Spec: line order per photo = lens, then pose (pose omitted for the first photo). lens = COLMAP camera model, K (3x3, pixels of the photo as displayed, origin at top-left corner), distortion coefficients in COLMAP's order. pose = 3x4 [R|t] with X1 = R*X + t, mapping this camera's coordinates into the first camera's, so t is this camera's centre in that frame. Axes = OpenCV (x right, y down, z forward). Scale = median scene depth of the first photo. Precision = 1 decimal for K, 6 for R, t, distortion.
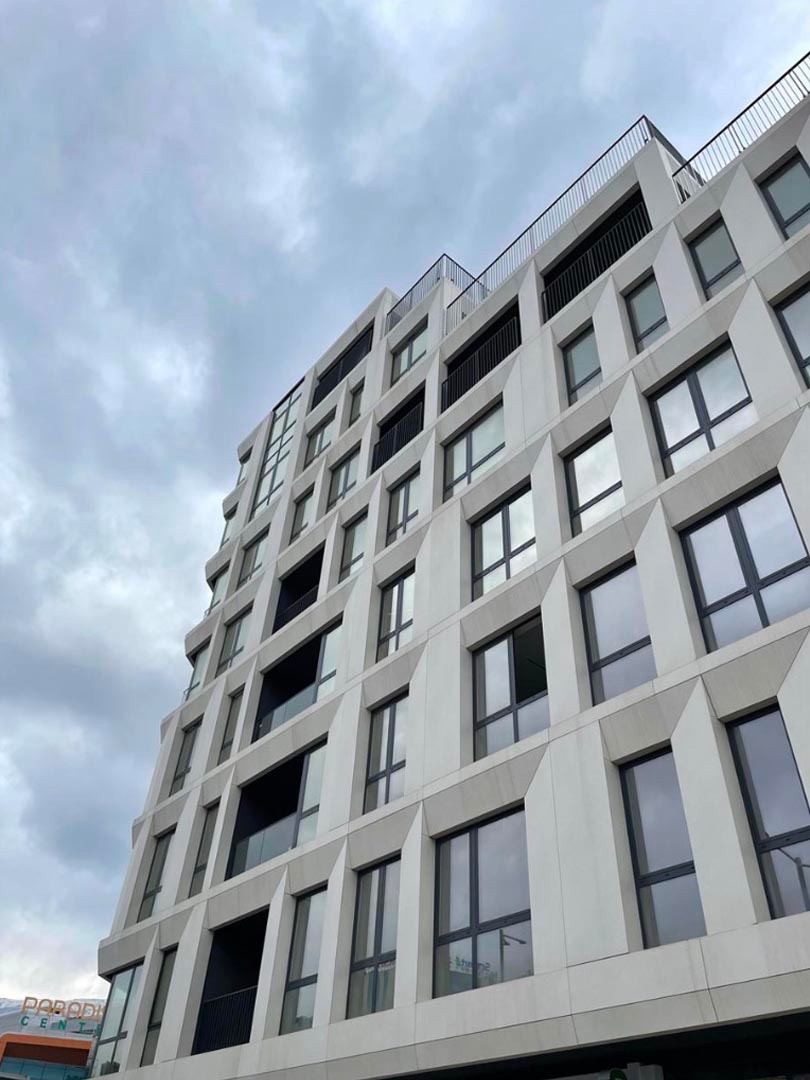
lens RADIAL K [[822.2, 0, 386.4], [0, 822.2, 530.7], [0, 0, 1]] dist [0.082457, -0.103743]
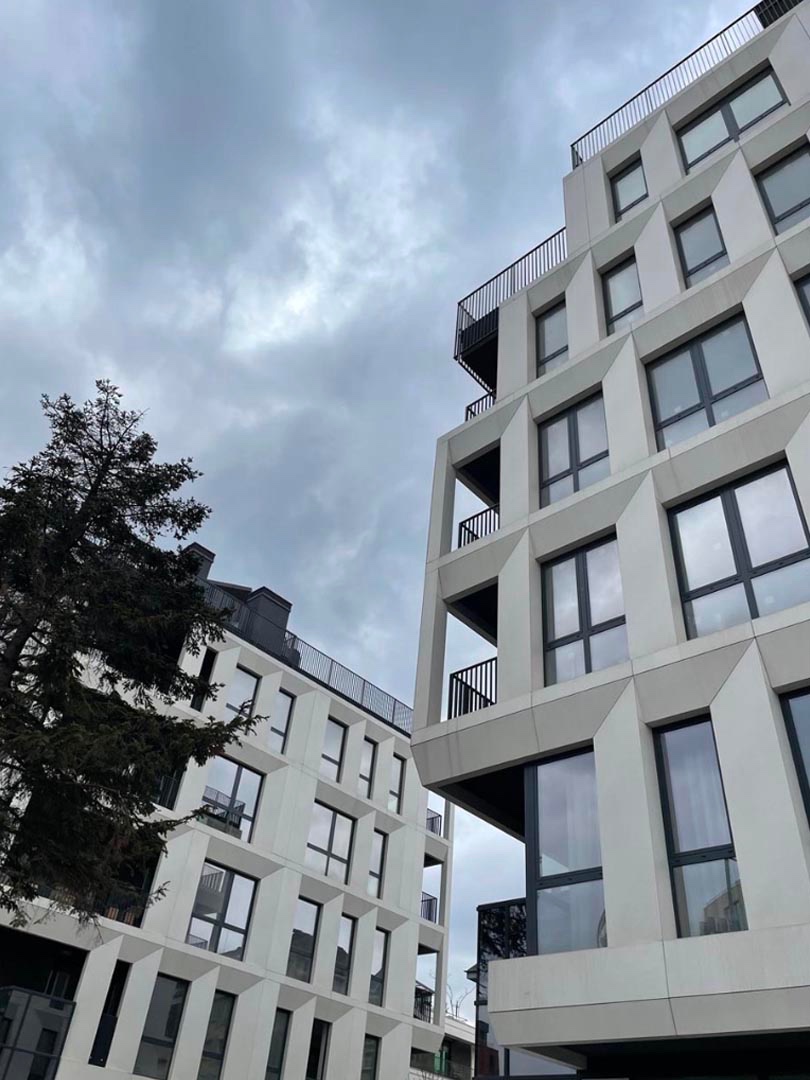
lens RADIAL K [[822.2, 0, 298.5], [0, 822.2, 526.8], [0, 0, 1]] dist [0.082457, -0.103743]
pose [[0.992382, 0.118406, 0.034029, -0.088086], [-0.118551, 0.992945, 0.002277, 0.069075], [-0.033520, -0.006294, 0.999418, 0.083473]]
